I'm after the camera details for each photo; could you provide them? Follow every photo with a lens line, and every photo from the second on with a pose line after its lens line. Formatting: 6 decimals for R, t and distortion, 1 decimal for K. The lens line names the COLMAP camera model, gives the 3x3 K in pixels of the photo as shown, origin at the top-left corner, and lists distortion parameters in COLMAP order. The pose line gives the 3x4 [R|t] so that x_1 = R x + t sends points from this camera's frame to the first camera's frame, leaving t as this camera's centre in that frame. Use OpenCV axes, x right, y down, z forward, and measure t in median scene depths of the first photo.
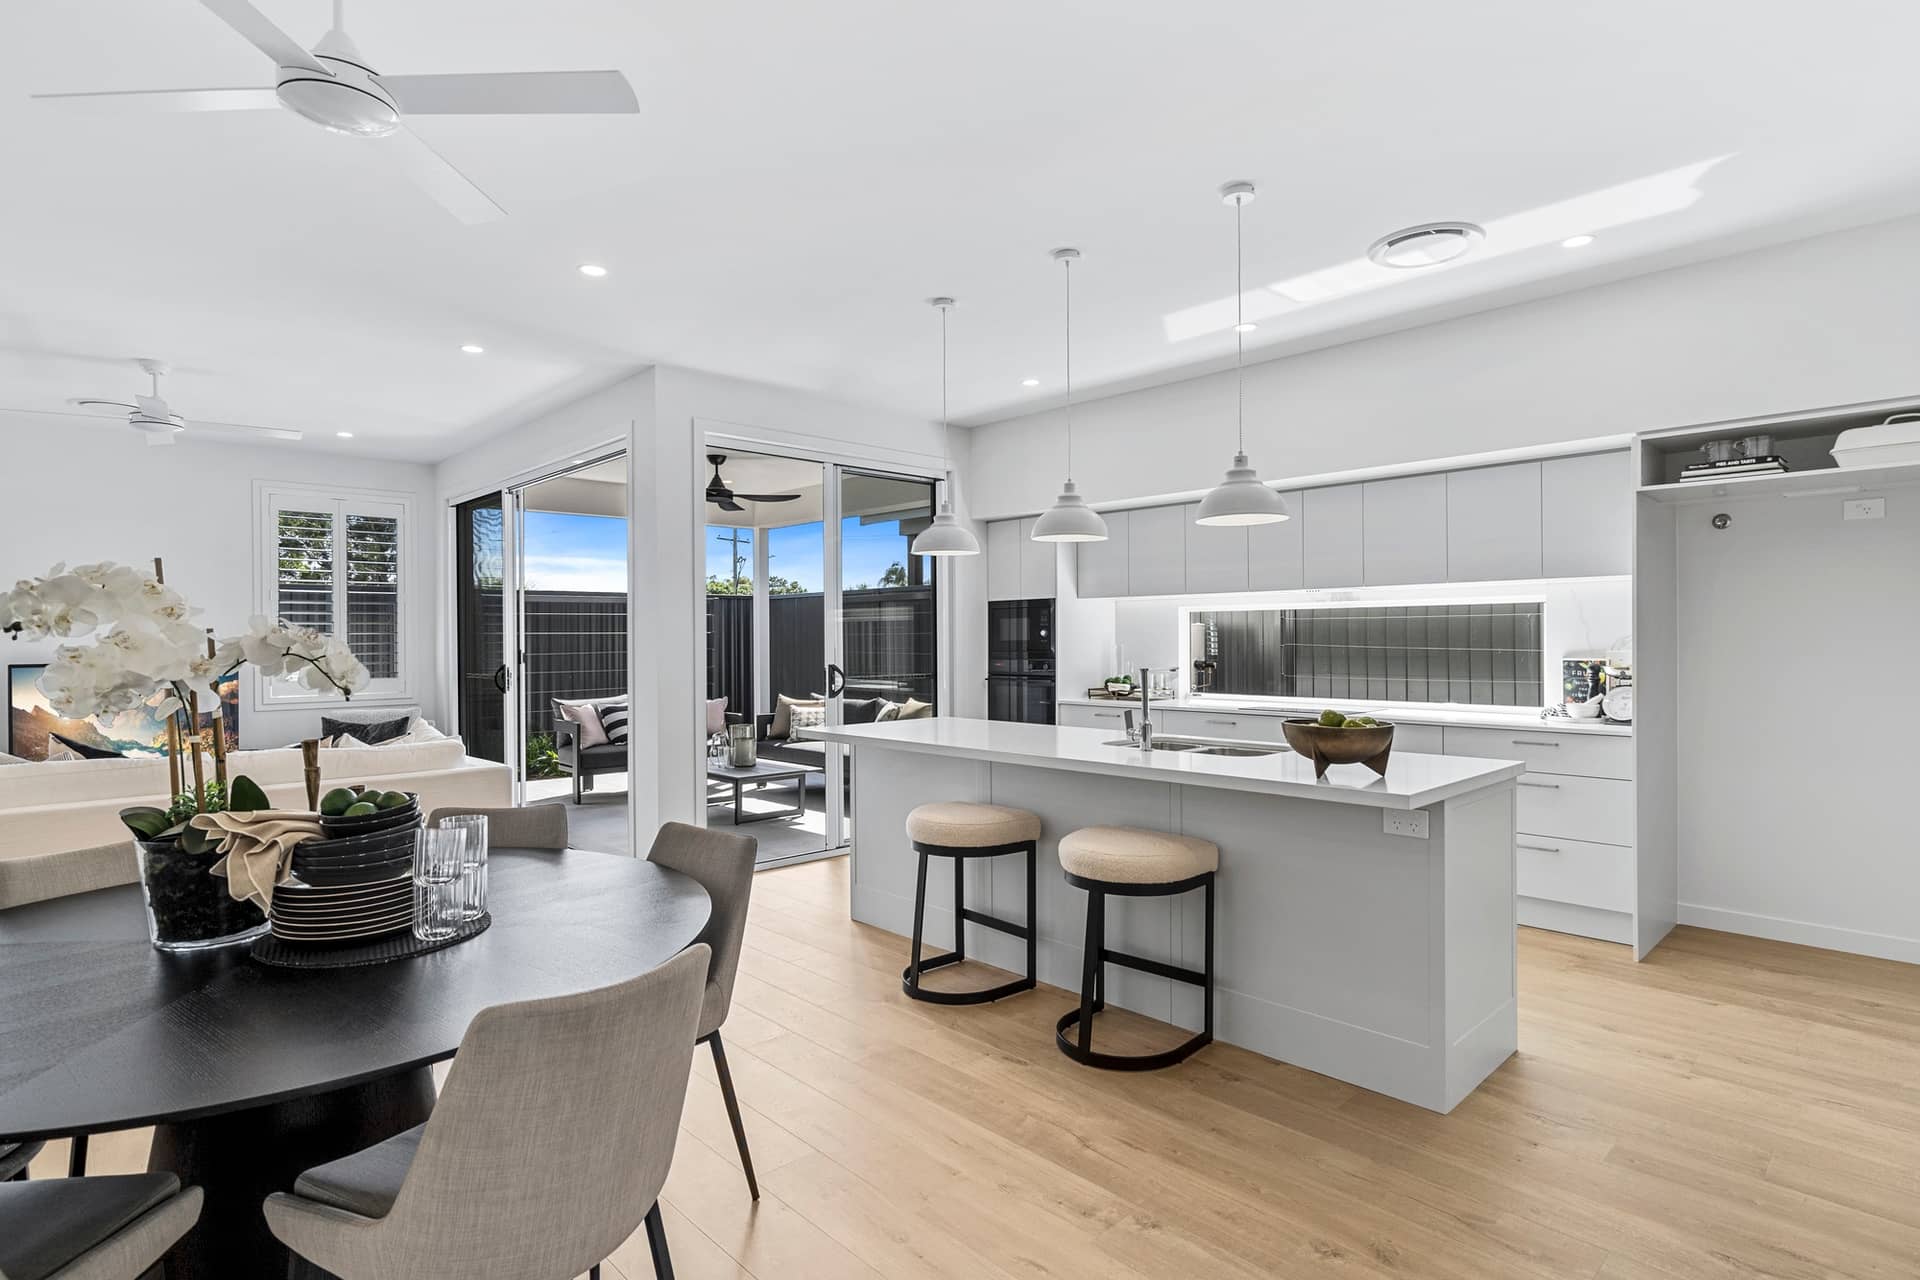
lens RADIAL K [[988.6, 0, 951.6], [0, 988.6, 640.1], [0, 0, 1]] dist [-0.004712, 0.005209]
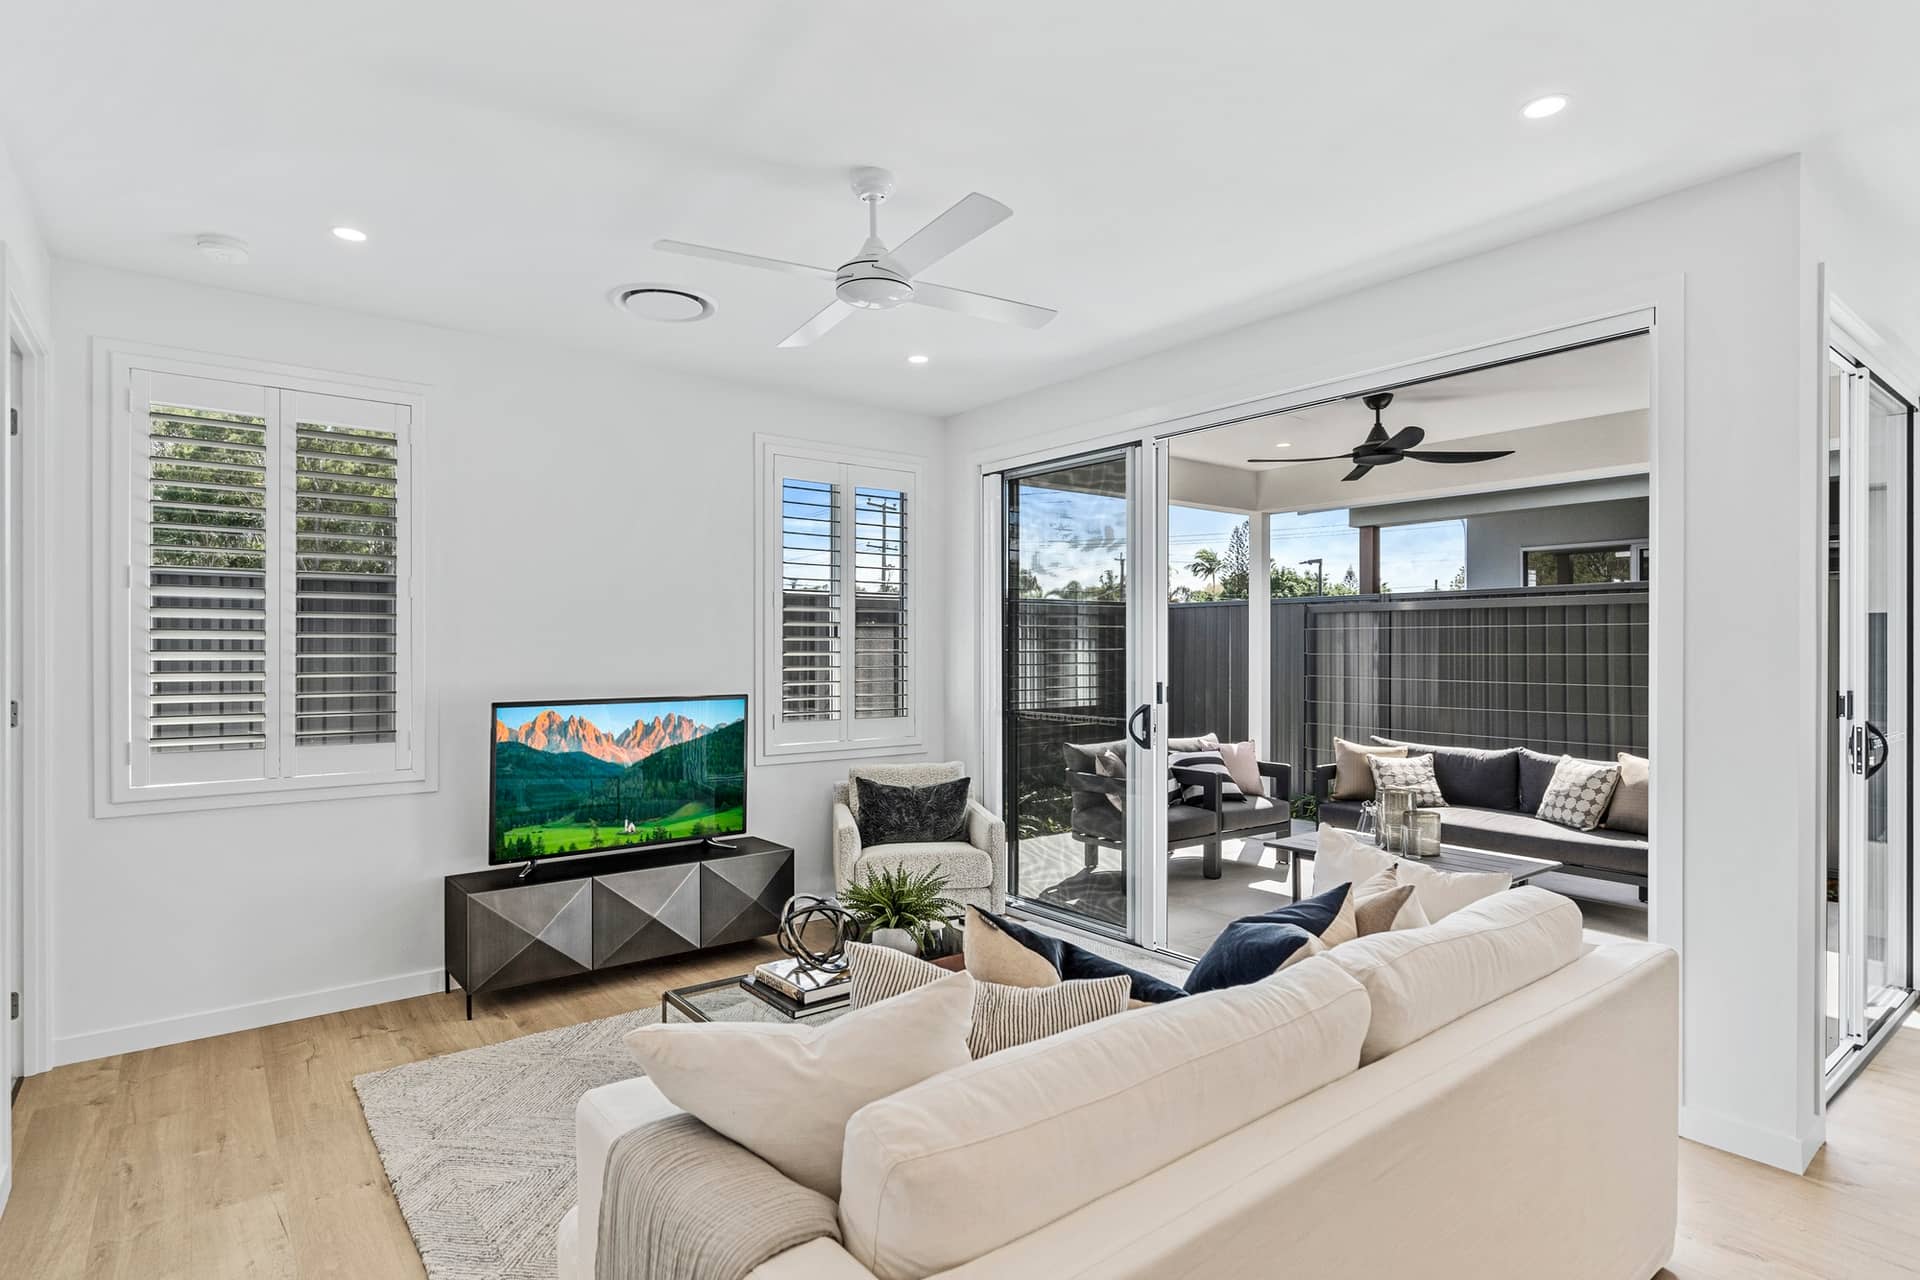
lens RADIAL K [[988.6, 0, 953.0], [0, 988.6, 645.9], [0, 0, 1]] dist [-0.004712, 0.005209]
pose [[0.995084, 0.007299, -0.098767, -0.775539], [-0.007615, 0.999967, -0.002829, -0.017411], [0.098743, 0.003567, 0.995107, 0.497371]]
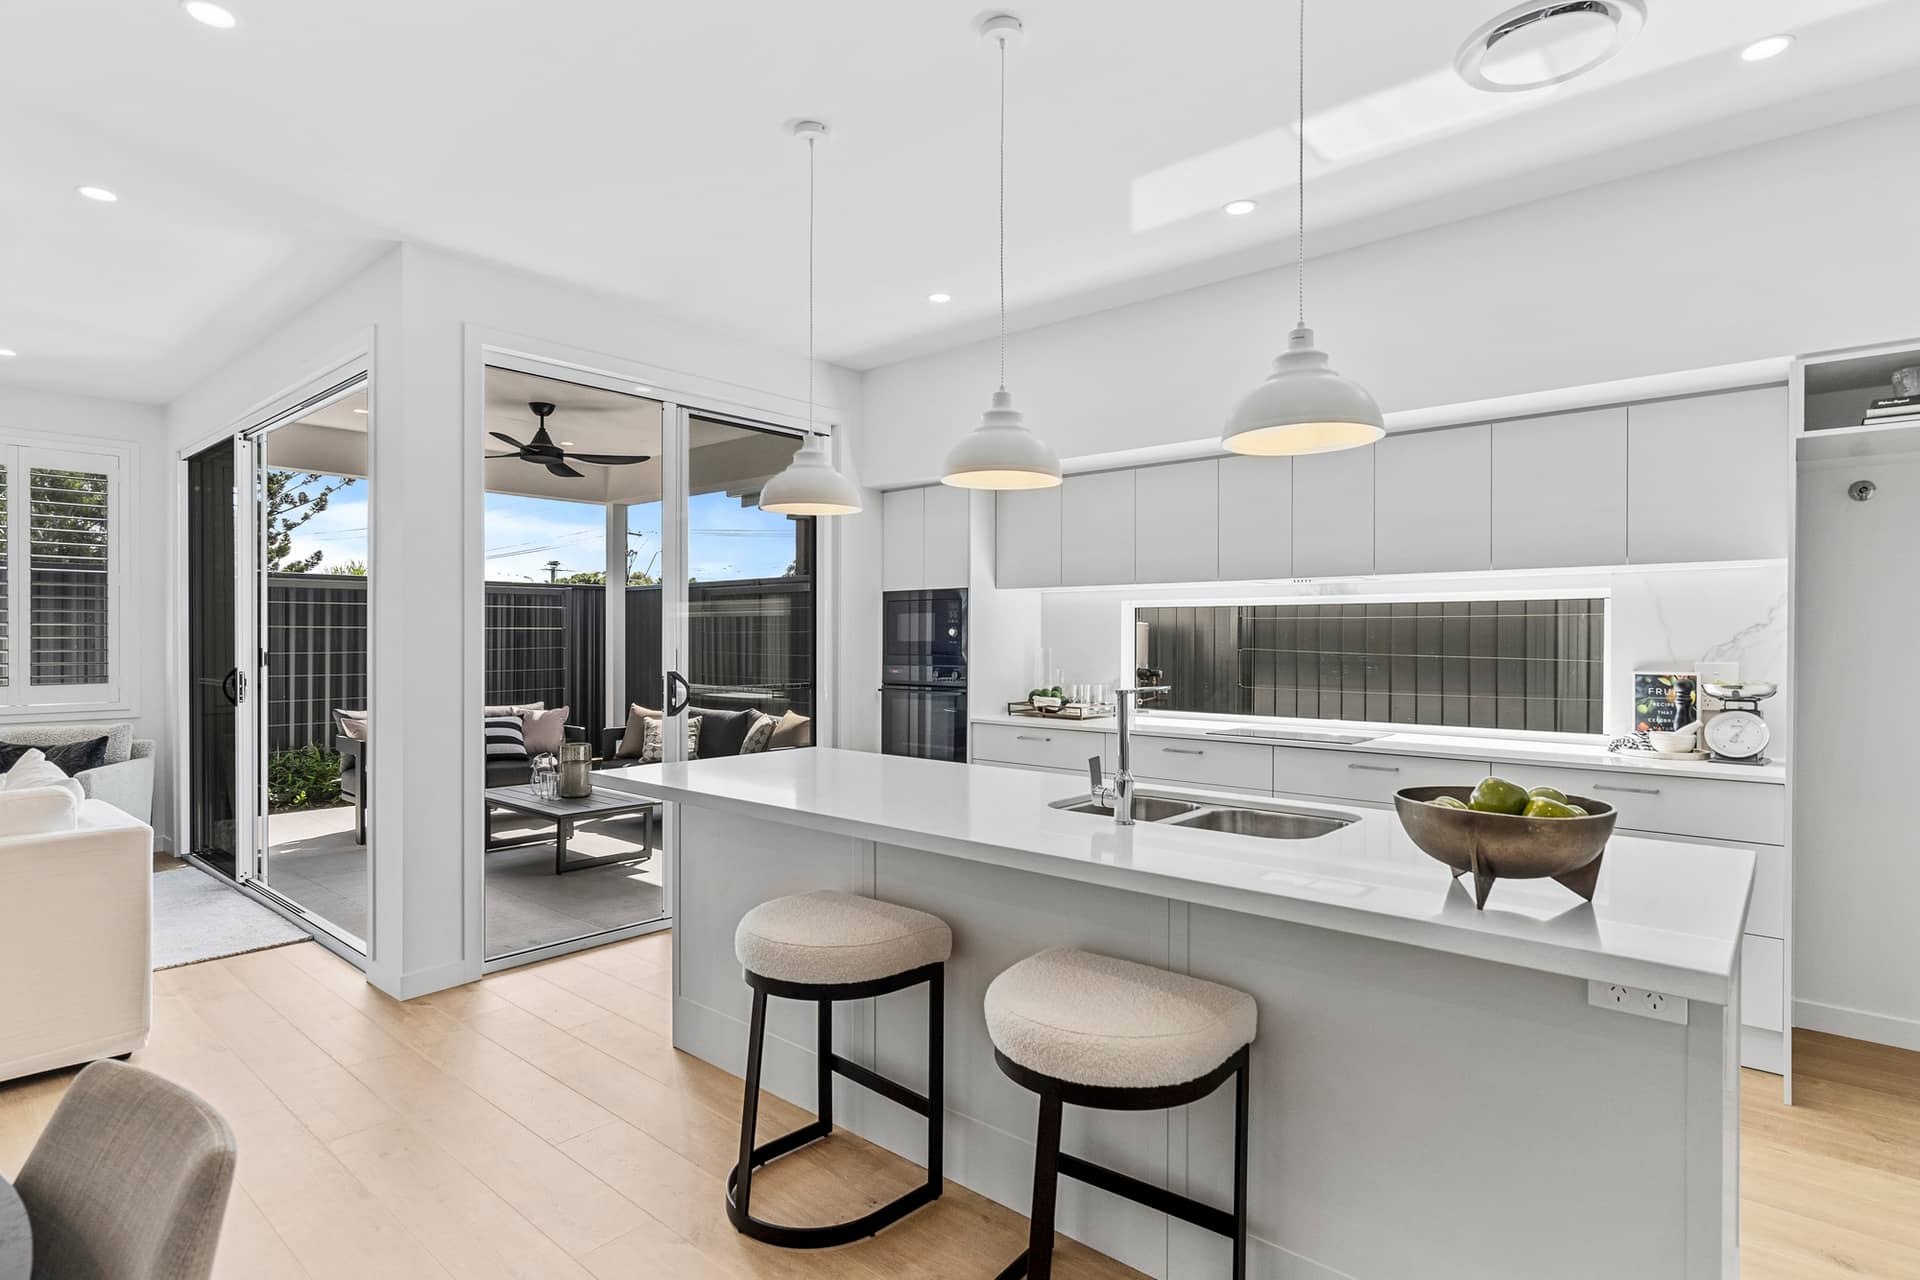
lens RADIAL K [[988.6, 0, 949.3], [0, 988.6, 644.8], [0, 0, 1]] dist [-0.004712, 0.005209]
pose [[0.995433, 0.008449, 0.095087, 0.021978], [-0.008901, 0.999951, 0.004331, -0.000915], [-0.095046, -0.005158, 0.995460, 0.304331]]
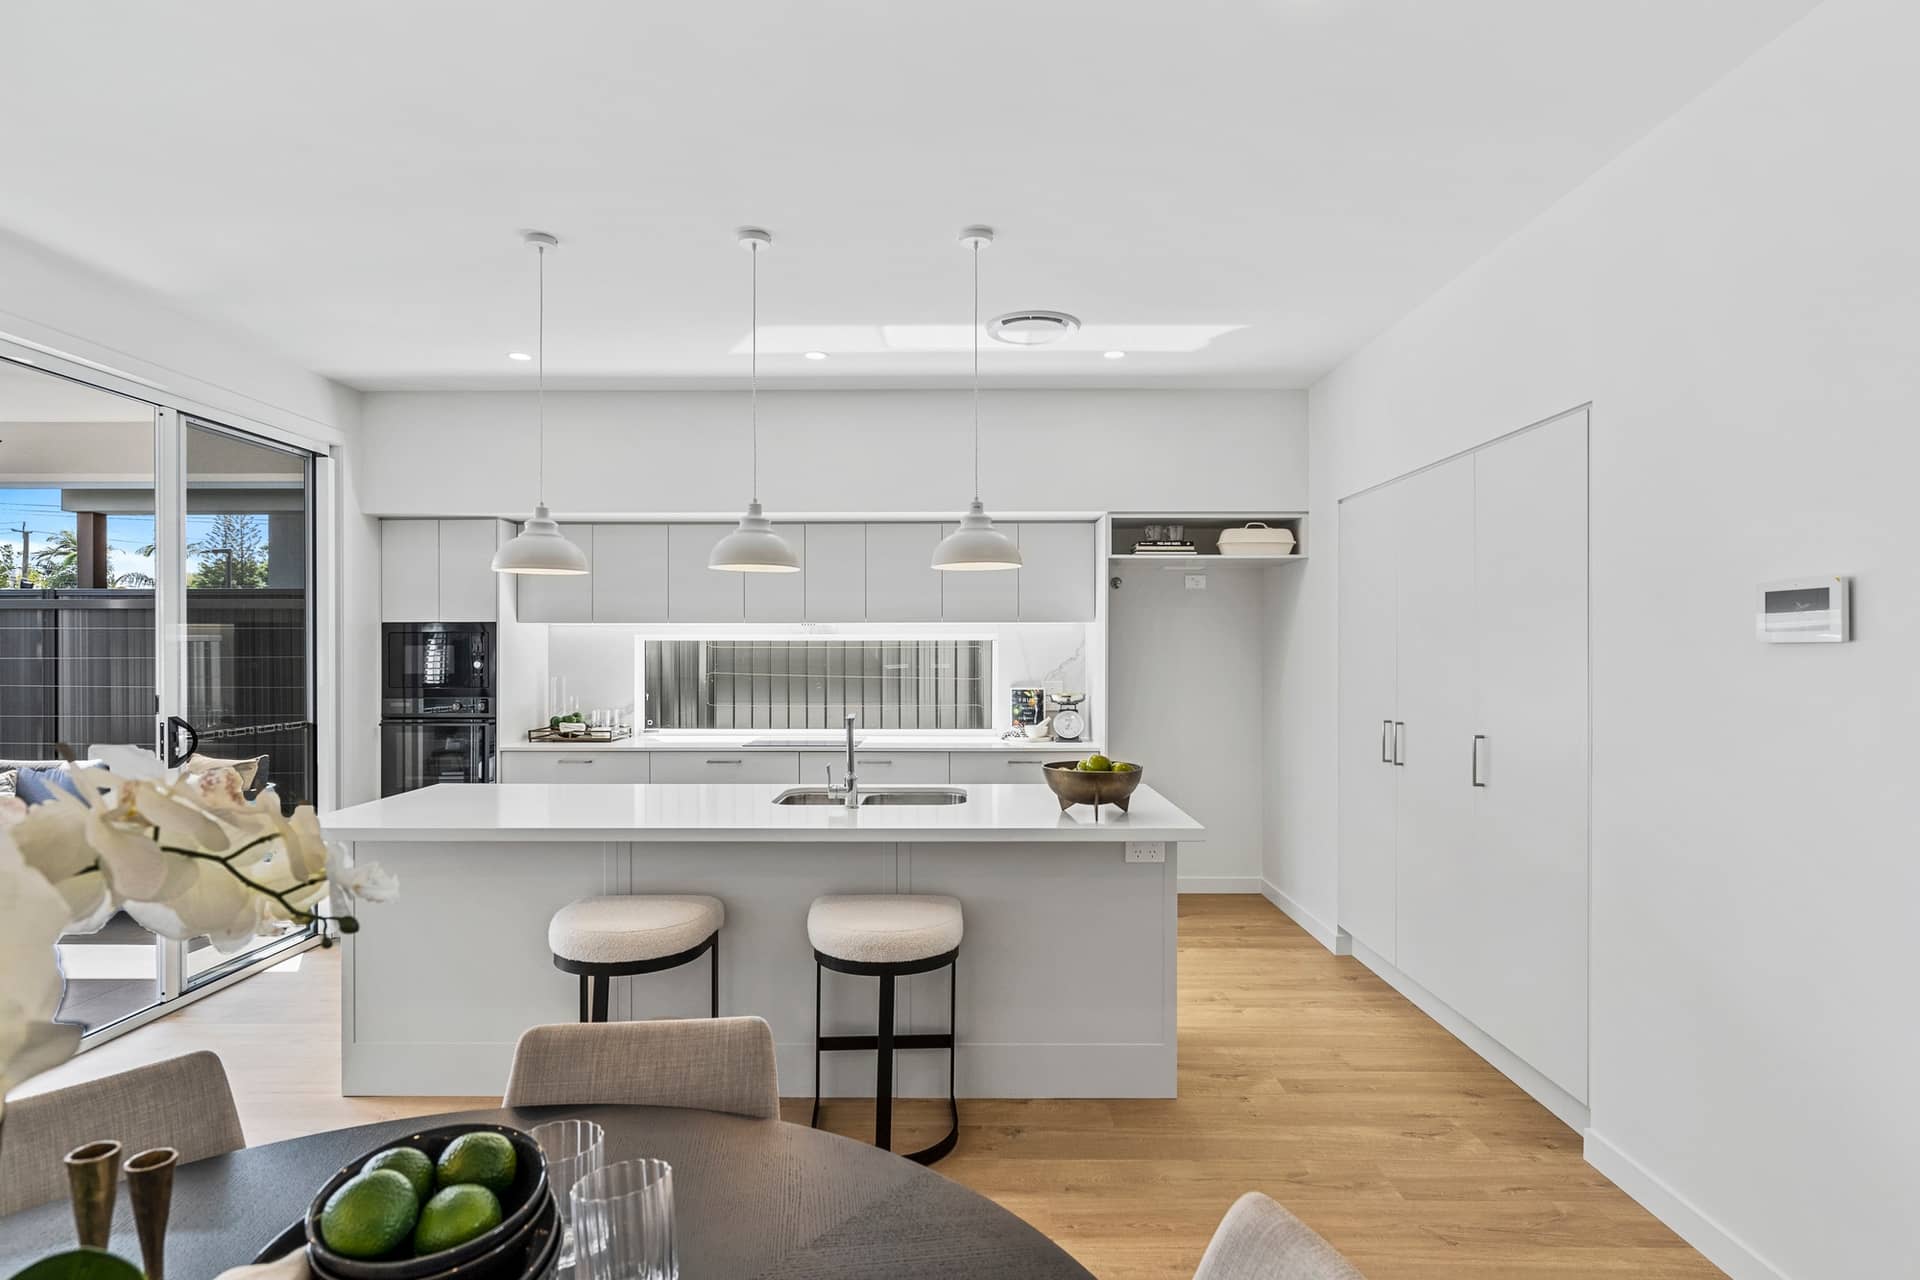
lens RADIAL K [[988.6, 0, 953.9], [0, 988.6, 649.9], [0, 0, 1]] dist [-0.004712, 0.005209]
pose [[0.691573, 0.004580, 0.722292, -0.306975], [-0.002154, 0.999989, -0.004279, -0.023369], [-0.722303, 0.001403, 0.691575, 0.229004]]
